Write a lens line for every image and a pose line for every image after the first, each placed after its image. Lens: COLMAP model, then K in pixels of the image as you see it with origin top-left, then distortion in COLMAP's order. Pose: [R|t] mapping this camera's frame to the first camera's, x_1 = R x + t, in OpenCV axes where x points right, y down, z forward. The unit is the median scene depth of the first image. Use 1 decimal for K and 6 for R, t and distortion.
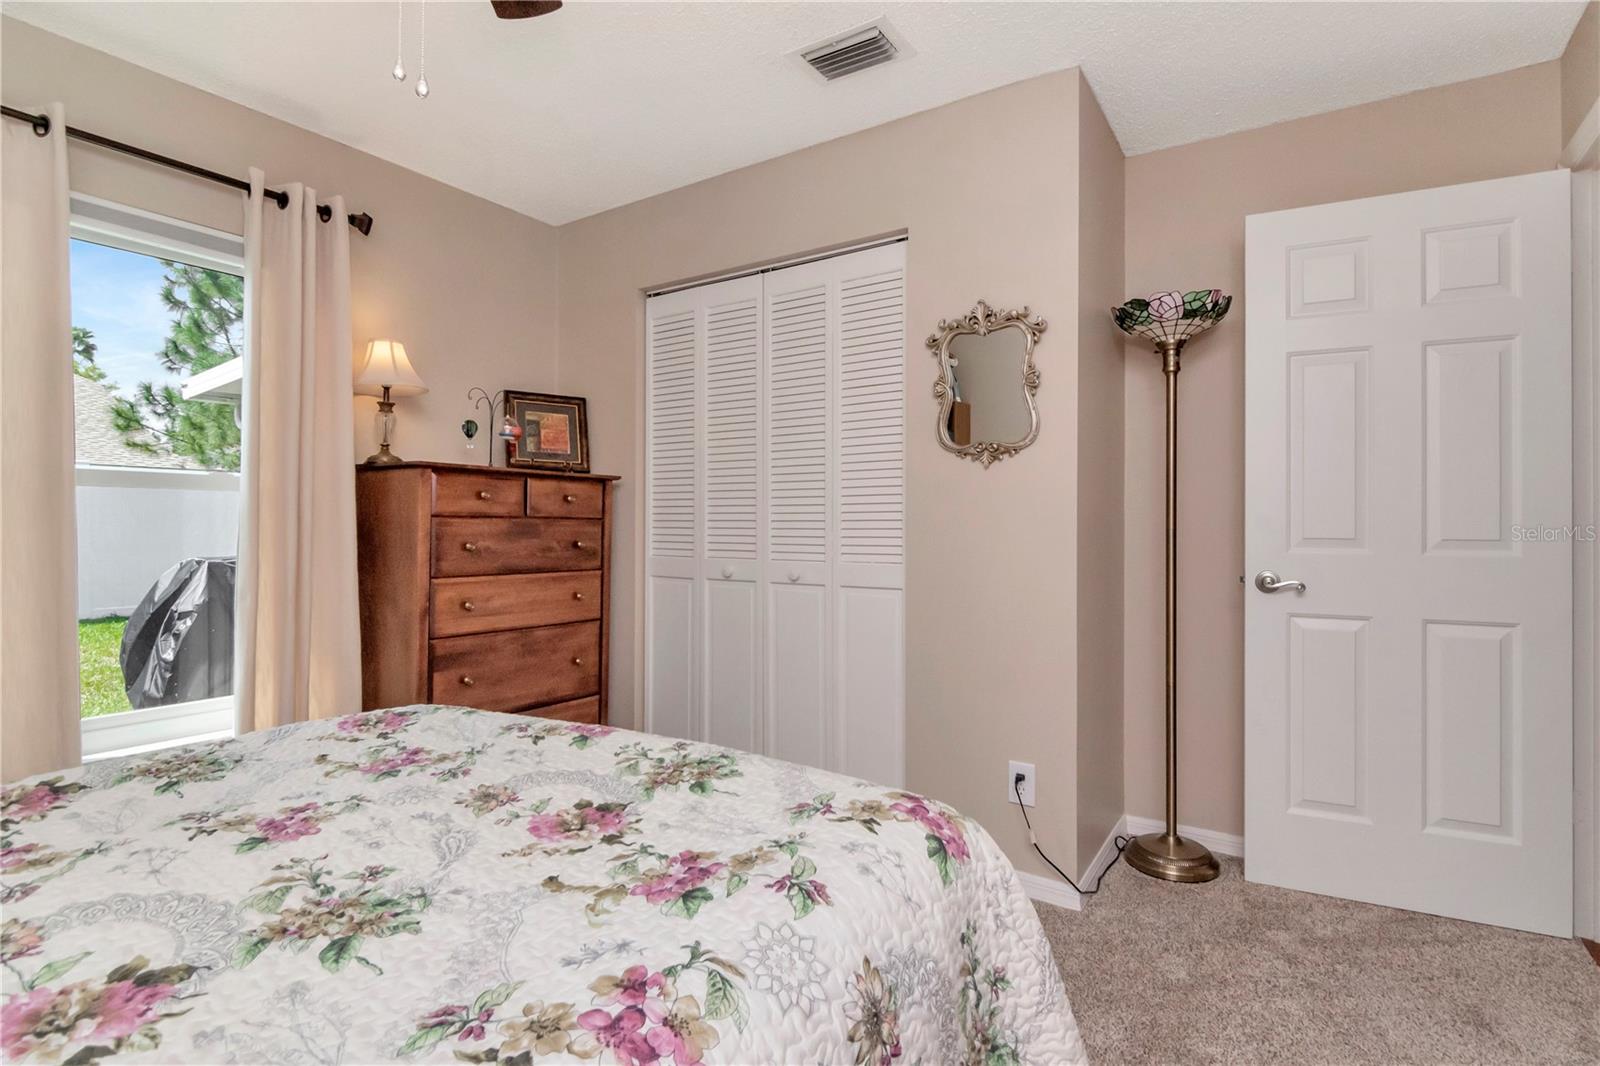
lens RADIAL K [[771.7, 0, 792.9], [0, 771.7, 530.7], [0, 0, 1]] dist [-0.006228, -0.004307]
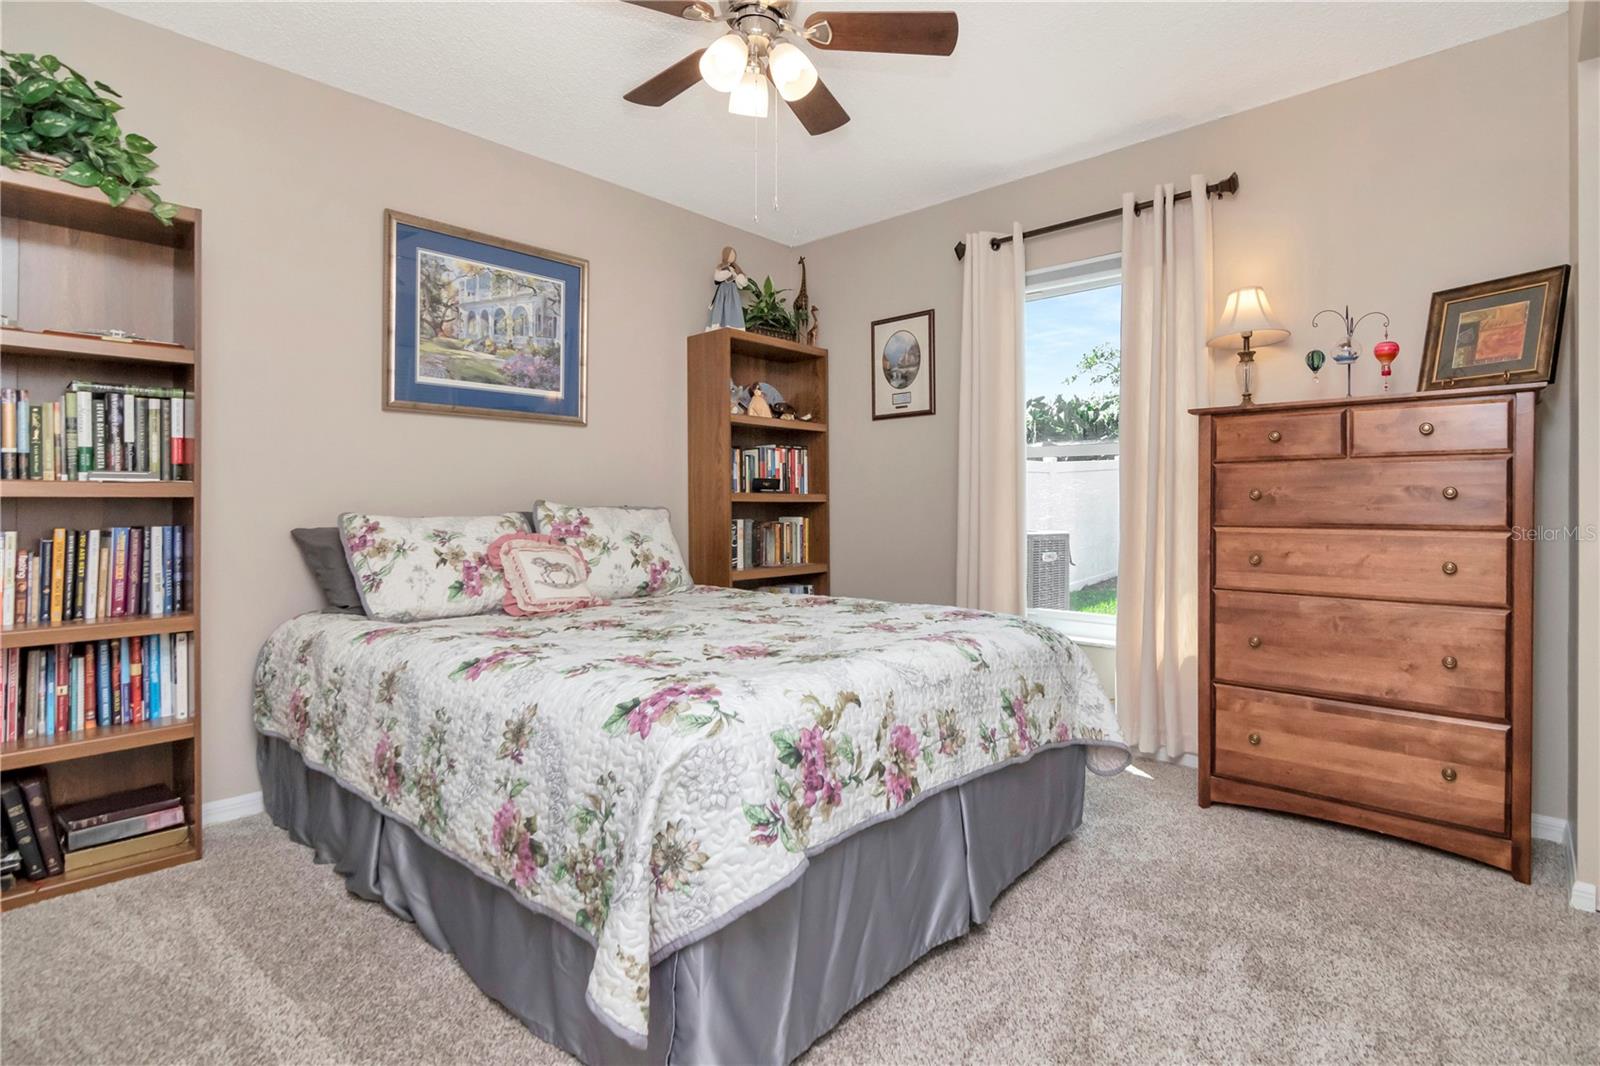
lens RADIAL K [[771.7, 0, 803.7], [0, 771.7, 505.5], [0, 0, 1]] dist [-0.006228, -0.004307]
pose [[-0.133690, -0.006696, -0.991001, 0.569088], [-0.007271, 0.999957, -0.005775, 0.044261], [0.990997, 0.006434, -0.133732, 0.607753]]
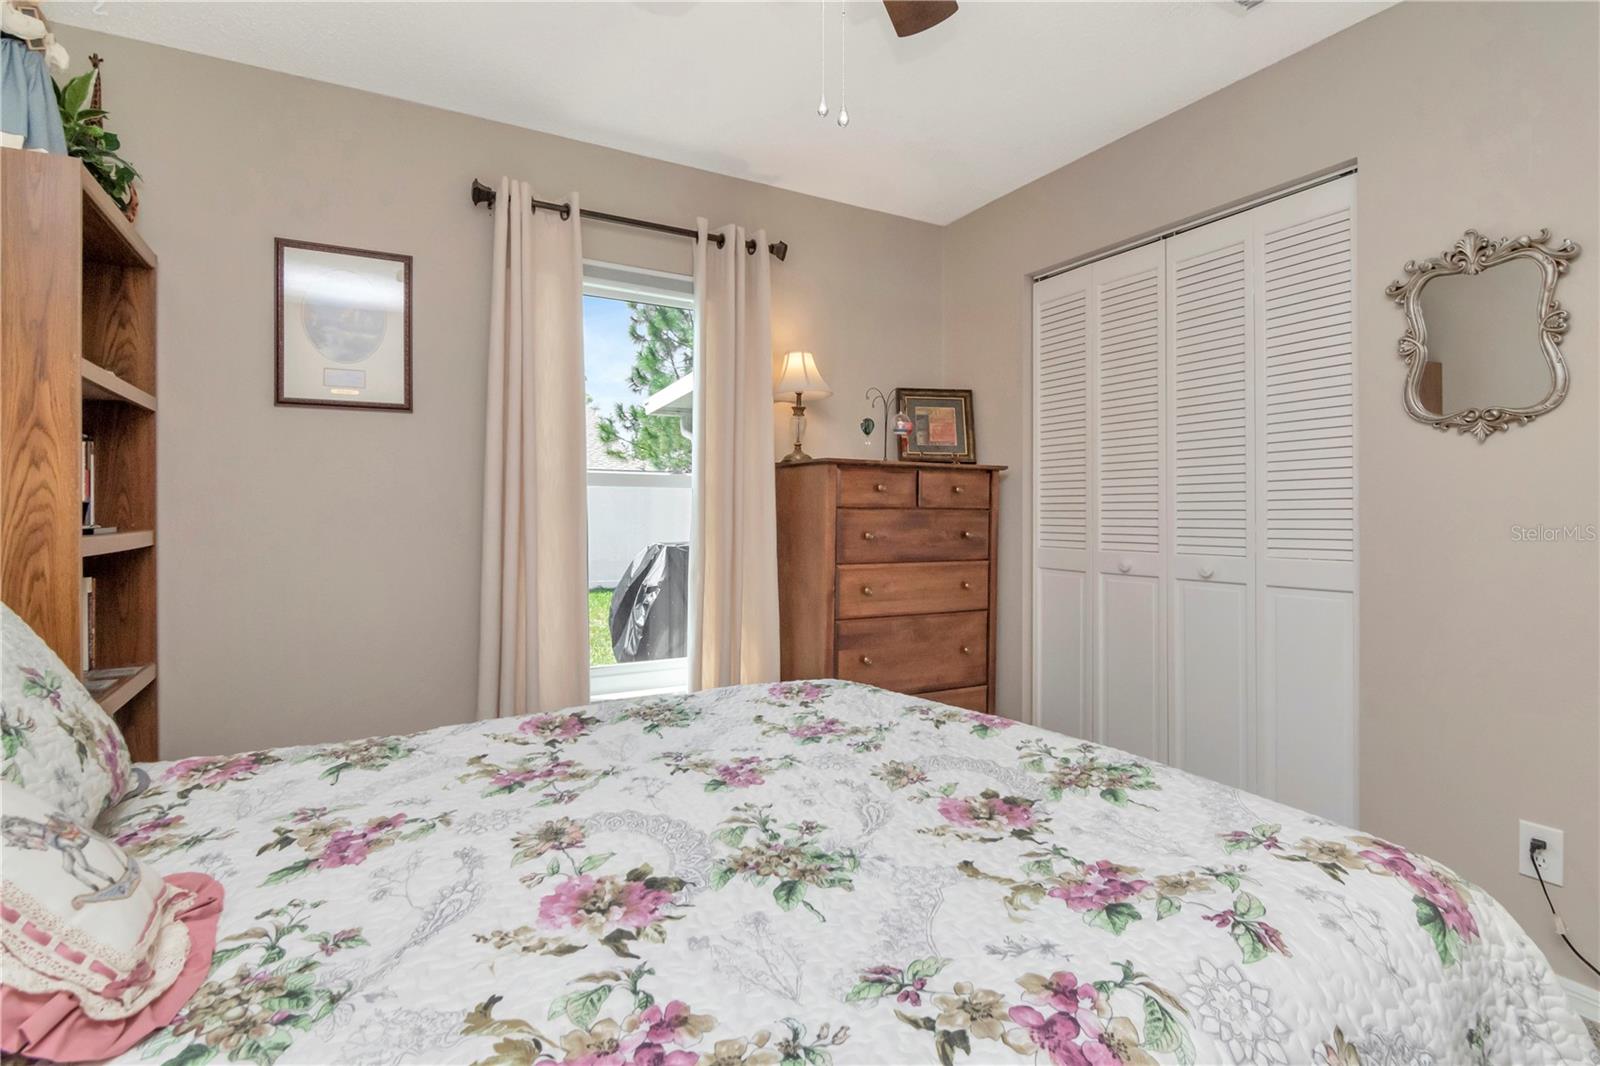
lens RADIAL K [[771.7, 0, 800.6], [0, 771.7, 516.0], [0, 0, 1]] dist [-0.006228, -0.004307]
pose [[0.896730, -0.001968, -0.442574, -0.029629], [-0.000864, 0.999980, -0.006199, -0.000280], [0.442578, 0.005942, 0.896710, -0.006723]]
